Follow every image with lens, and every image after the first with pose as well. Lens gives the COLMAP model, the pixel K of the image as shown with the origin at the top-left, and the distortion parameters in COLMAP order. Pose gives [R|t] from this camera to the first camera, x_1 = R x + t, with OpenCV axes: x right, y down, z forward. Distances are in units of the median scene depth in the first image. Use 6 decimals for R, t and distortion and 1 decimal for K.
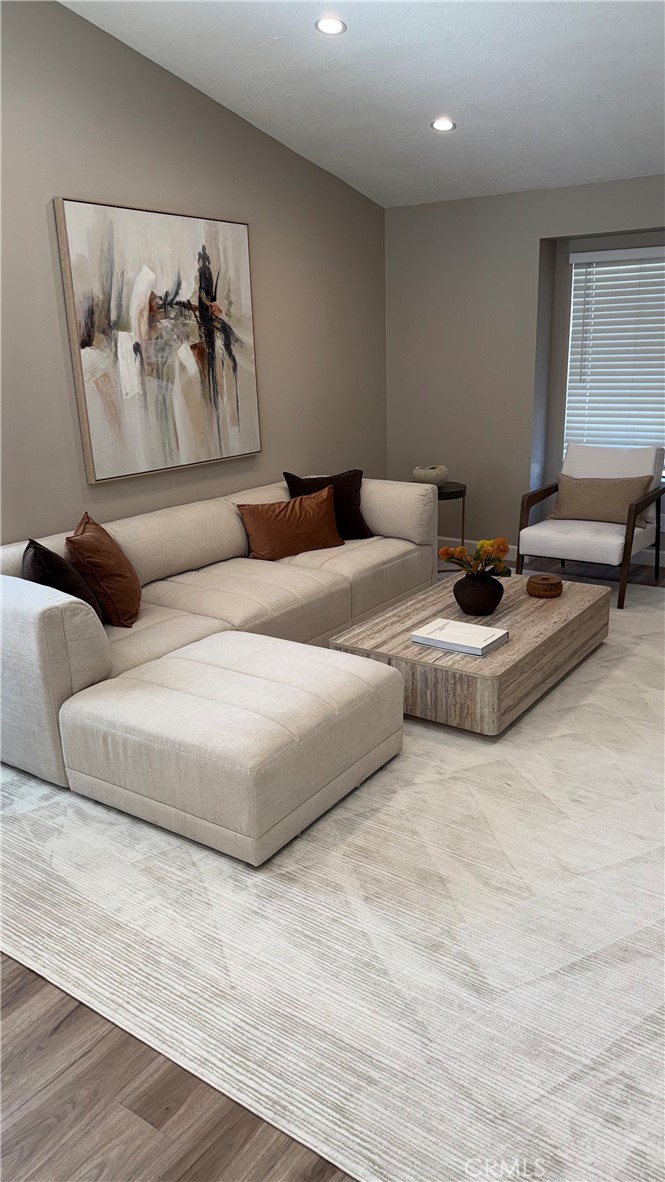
lens RADIAL K [[837.9, 0, 340.4], [0, 837.9, 589.5], [0, 0, 1]] dist [0.008326, -0.012191]
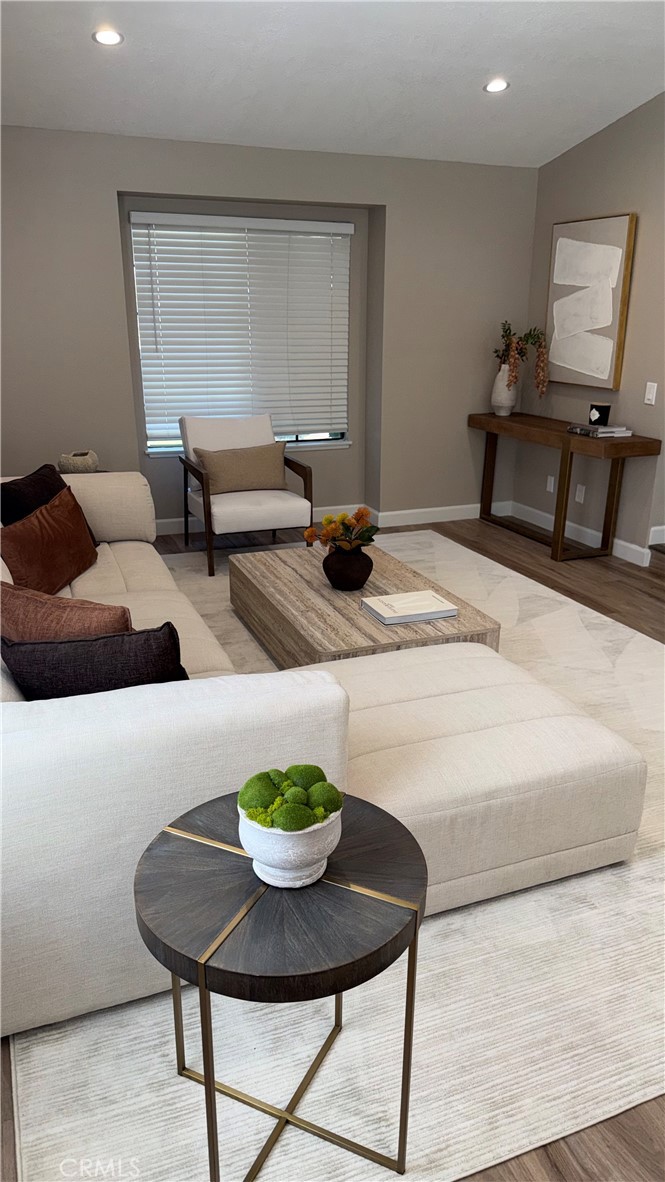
lens RADIAL K [[837.9, 0, 339.3], [0, 837.9, 595.3], [0, 0, 1]] dist [0.008326, -0.012191]
pose [[0.552170, -0.237692, 0.799131, -0.621409], [0.212276, 0.966992, 0.140945, -0.103012], [-0.806255, 0.091811, 0.584400, 0.442882]]
